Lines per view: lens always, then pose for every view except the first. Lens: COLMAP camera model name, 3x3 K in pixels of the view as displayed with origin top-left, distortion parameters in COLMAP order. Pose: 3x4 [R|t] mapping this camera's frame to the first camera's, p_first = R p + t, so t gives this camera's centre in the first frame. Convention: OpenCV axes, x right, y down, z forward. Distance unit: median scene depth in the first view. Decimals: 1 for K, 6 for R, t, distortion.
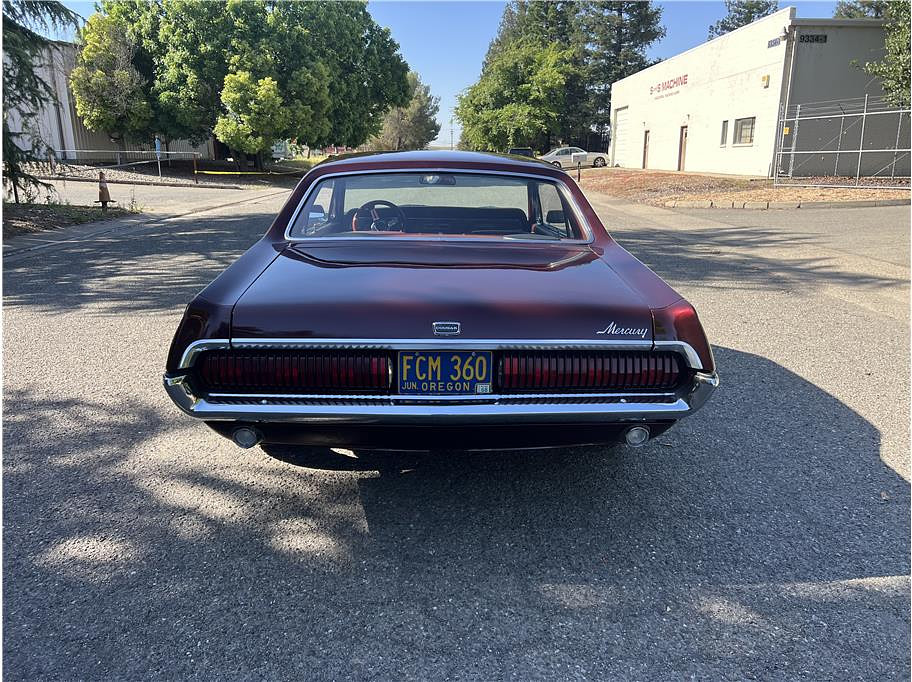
lens RADIAL K [[687.2, 0, 462.4], [0, 687.2, 332.9], [0, 0, 1]] dist [0.045228, -0.047930]
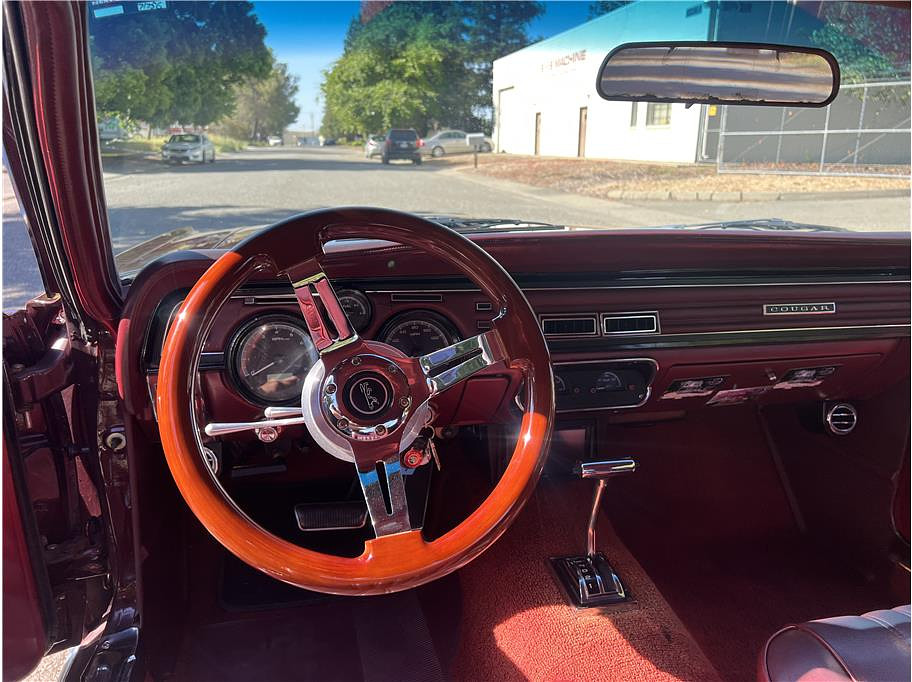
lens RADIAL K [[687.2, 0, 456.8], [0, 687.2, 342.7], [0, 0, 1]] dist [0.045228, -0.047930]
pose [[0.982834, -0.040108, 0.180079, -0.020787], [0.034691, 0.998849, 0.033135, -0.027599], [-0.181200, -0.026319, 0.983094, 0.139378]]
